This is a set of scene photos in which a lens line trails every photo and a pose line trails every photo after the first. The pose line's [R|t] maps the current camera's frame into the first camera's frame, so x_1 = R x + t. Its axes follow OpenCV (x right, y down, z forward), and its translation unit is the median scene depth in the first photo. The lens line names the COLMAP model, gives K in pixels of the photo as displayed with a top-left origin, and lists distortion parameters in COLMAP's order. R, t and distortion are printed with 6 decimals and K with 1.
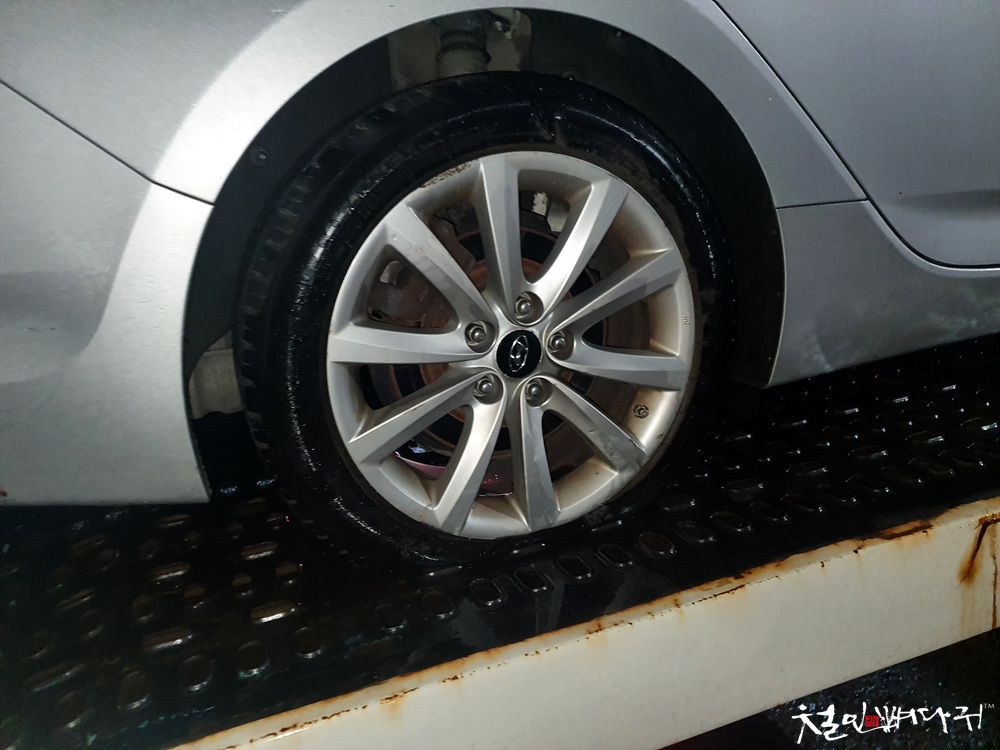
lens RADIAL K [[779.4, 0, 487.9], [0, 779.4, 391.8], [0, 0, 1]] dist [0.091640, -0.146526]
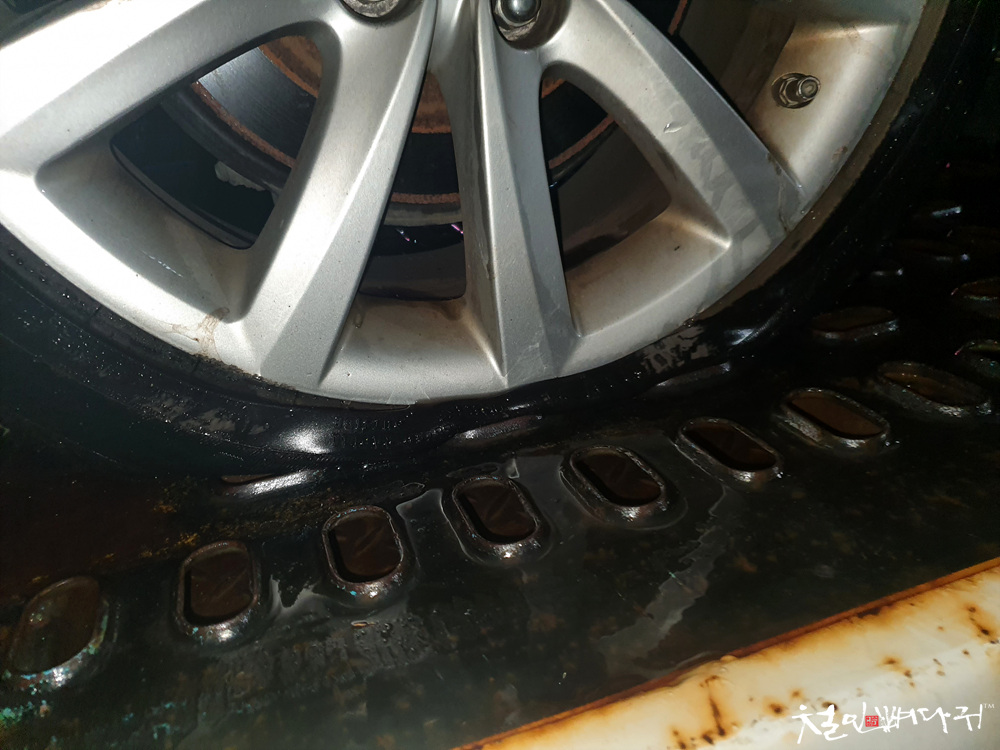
lens RADIAL K [[779.4, 0, 487.9], [0, 779.4, 391.8], [0, 0, 1]] dist [0.091640, -0.146526]
pose [[0.999536, 0.010366, -0.028625, 0.055332], [-0.005615, 0.986890, 0.161295, 0.114466], [0.029922, -0.161060, 0.986491, 0.591257]]
